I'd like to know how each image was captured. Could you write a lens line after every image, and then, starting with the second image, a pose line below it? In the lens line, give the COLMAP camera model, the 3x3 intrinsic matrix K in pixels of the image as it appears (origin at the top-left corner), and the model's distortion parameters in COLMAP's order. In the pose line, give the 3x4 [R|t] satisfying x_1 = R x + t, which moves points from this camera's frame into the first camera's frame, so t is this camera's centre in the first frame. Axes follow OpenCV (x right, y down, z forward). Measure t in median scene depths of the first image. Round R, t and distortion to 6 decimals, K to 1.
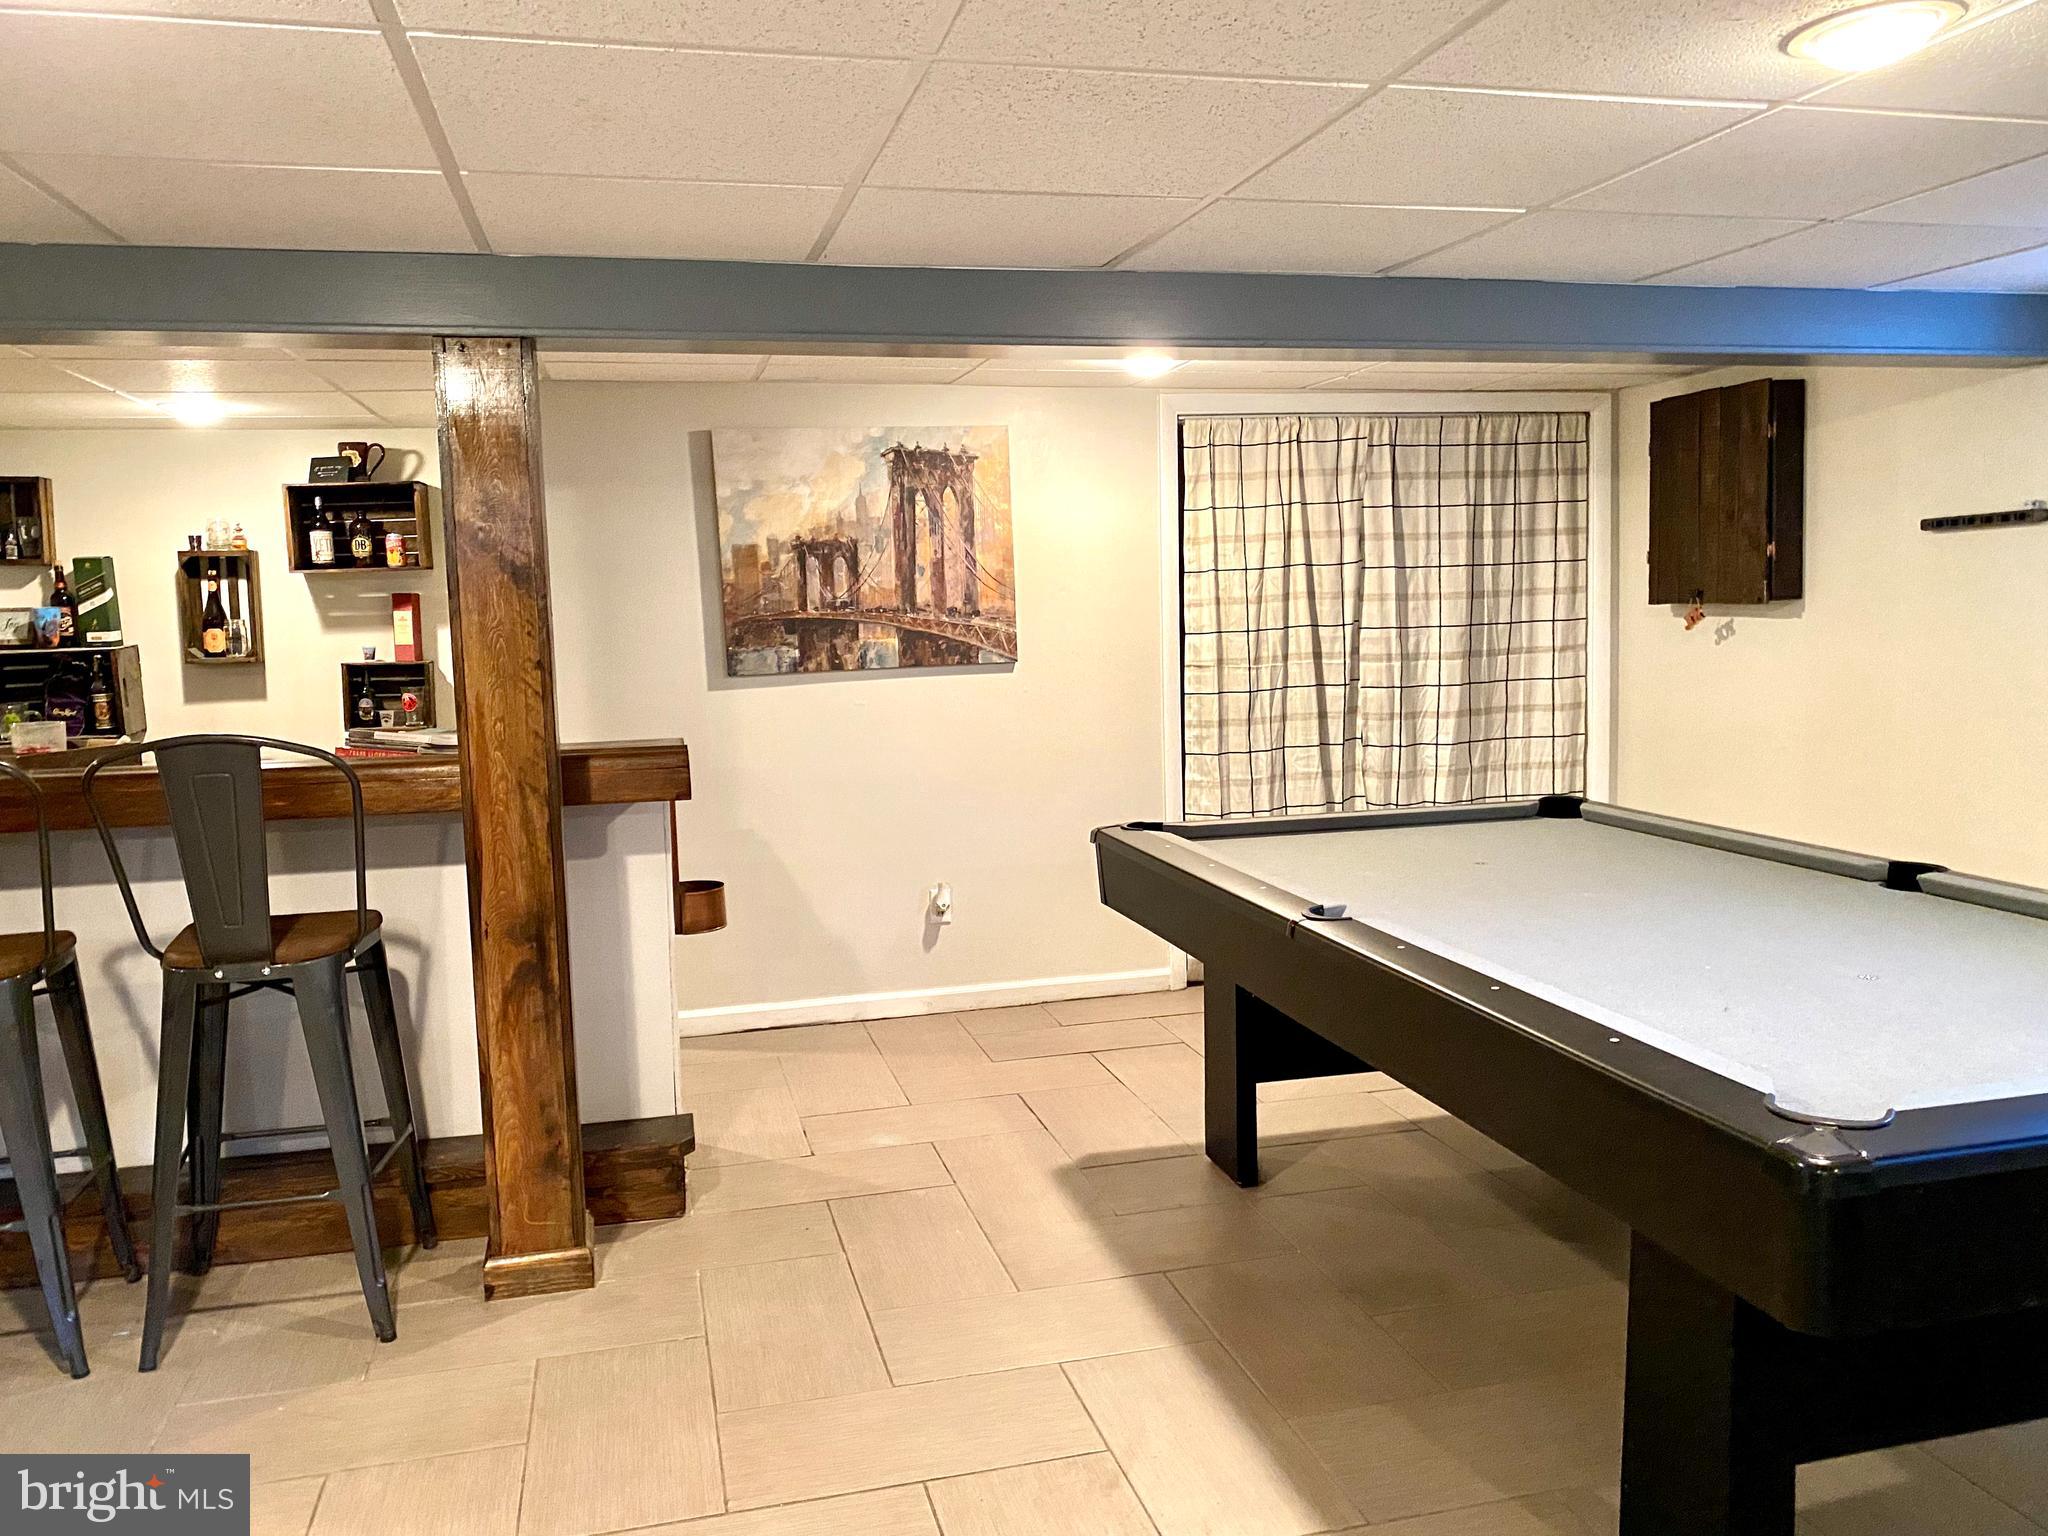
lens RADIAL K [[1565.5, 0, 1019.3], [0, 1565.5, 764.4], [0, 0, 1]] dist [0.056336, -0.067352]
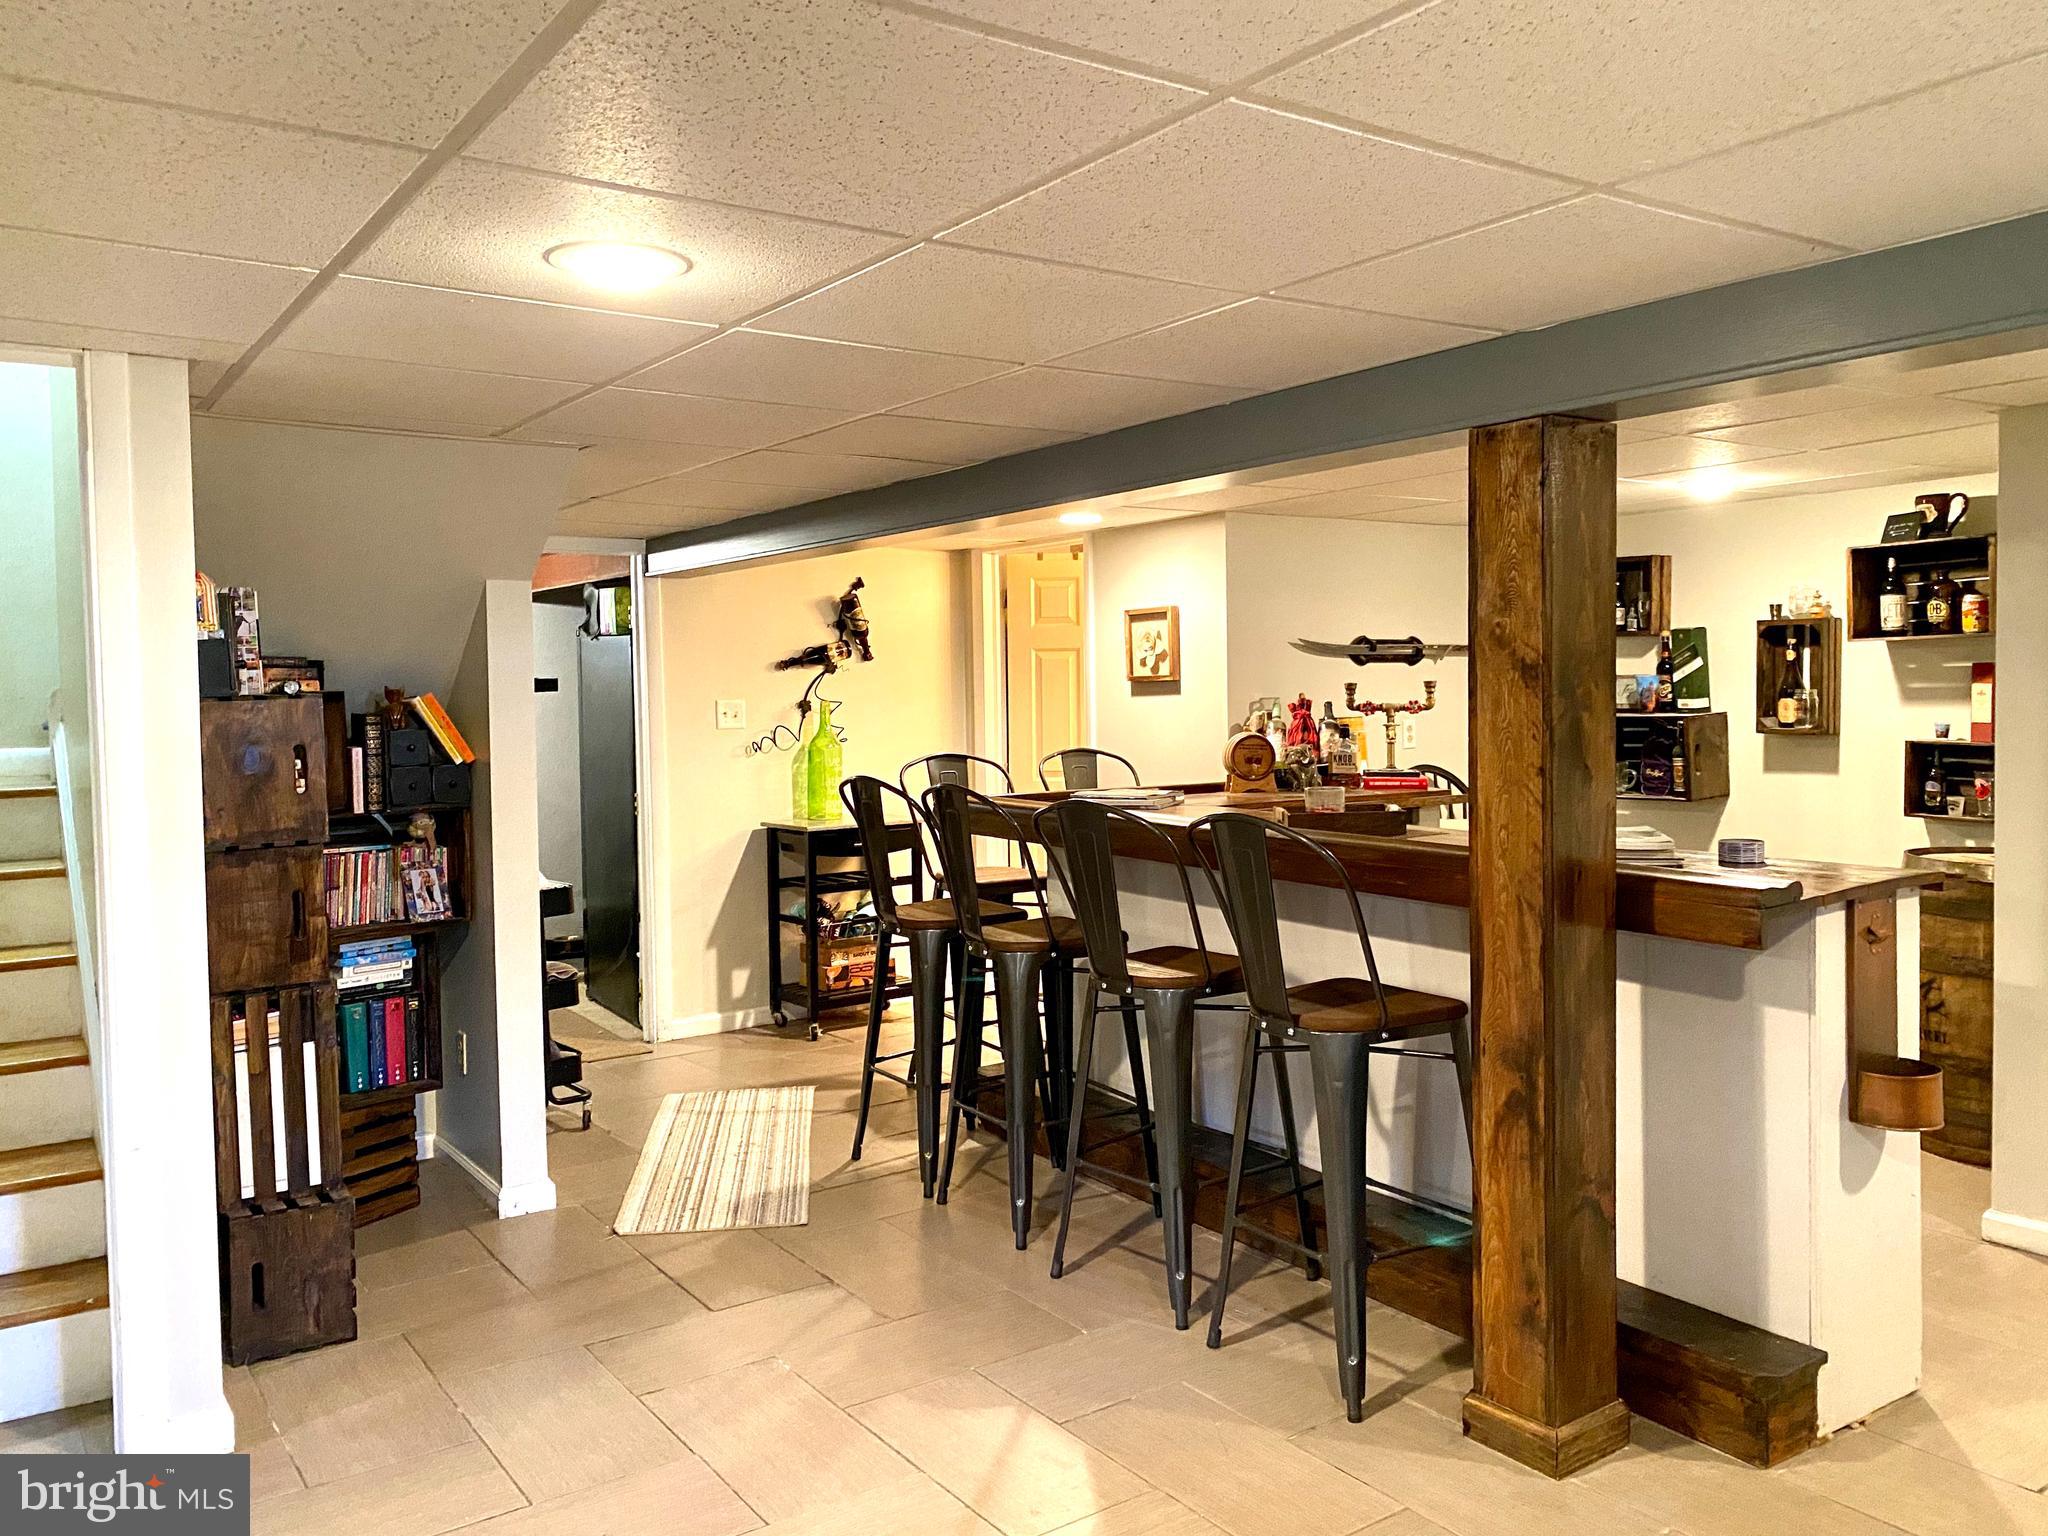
lens RADIAL K [[1565.5, 0, 1025.0], [0, 1565.5, 762.9], [0, 0, 1]] dist [0.056336, -0.067352]
pose [[0.366045, 0.068363, -0.928083, 0.231900], [-0.091358, 0.995121, 0.037268, -0.040332], [0.926102, 0.071146, 0.370504, 0.208989]]
